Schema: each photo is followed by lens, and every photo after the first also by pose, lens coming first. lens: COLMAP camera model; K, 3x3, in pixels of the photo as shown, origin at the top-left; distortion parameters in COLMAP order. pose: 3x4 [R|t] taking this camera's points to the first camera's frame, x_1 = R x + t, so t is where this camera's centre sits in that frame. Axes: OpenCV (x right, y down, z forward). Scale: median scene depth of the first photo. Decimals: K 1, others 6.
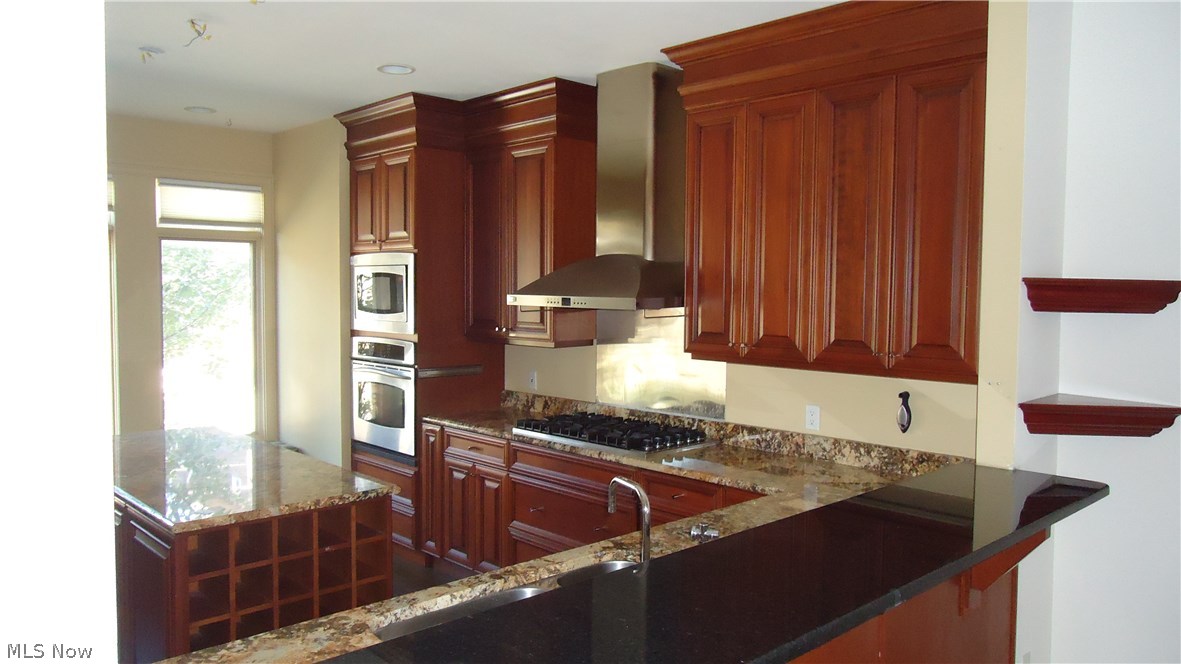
lens RADIAL K [[857.7, 0, 590.5], [0, 857.7, 332.0], [0, 0, 1]] dist [-0.006436, 0.003273]
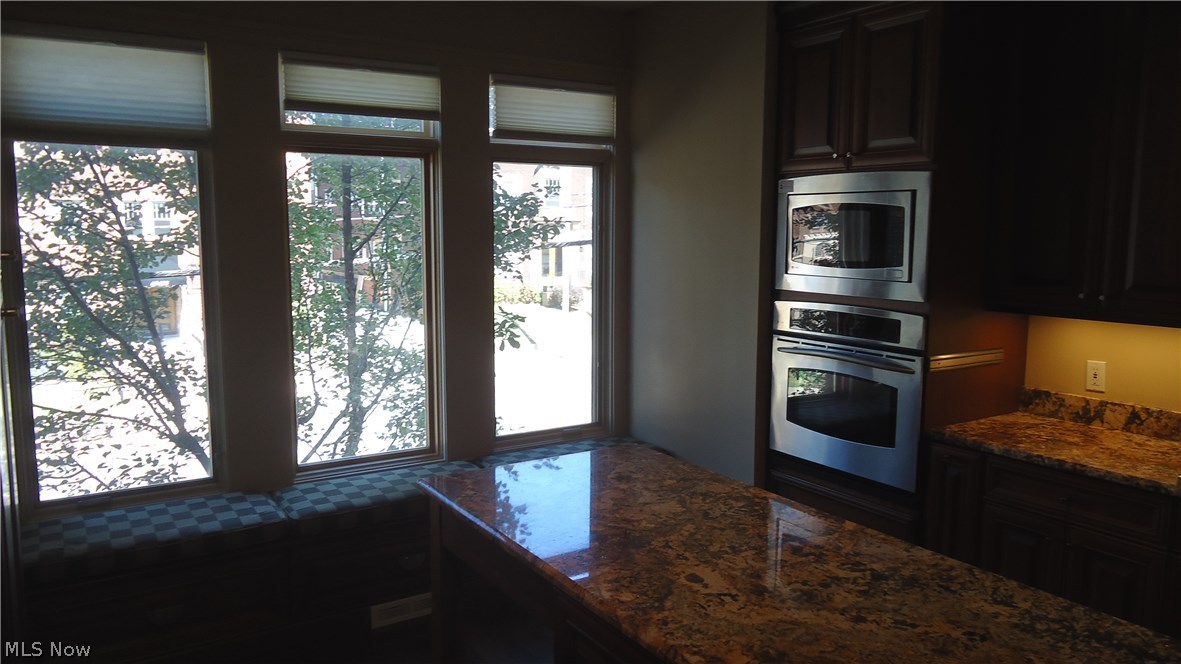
lens RADIAL K [[857.7, 0, 590.5], [0, 857.7, 332.0], [0, 0, 1]] dist [-0.006436, 0.003273]
pose [[0.982869, 0.018030, -0.183422, -0.372915], [-0.005003, 0.997447, 0.071241, -0.021322], [0.184238, -0.069103, 0.980449, 0.385957]]
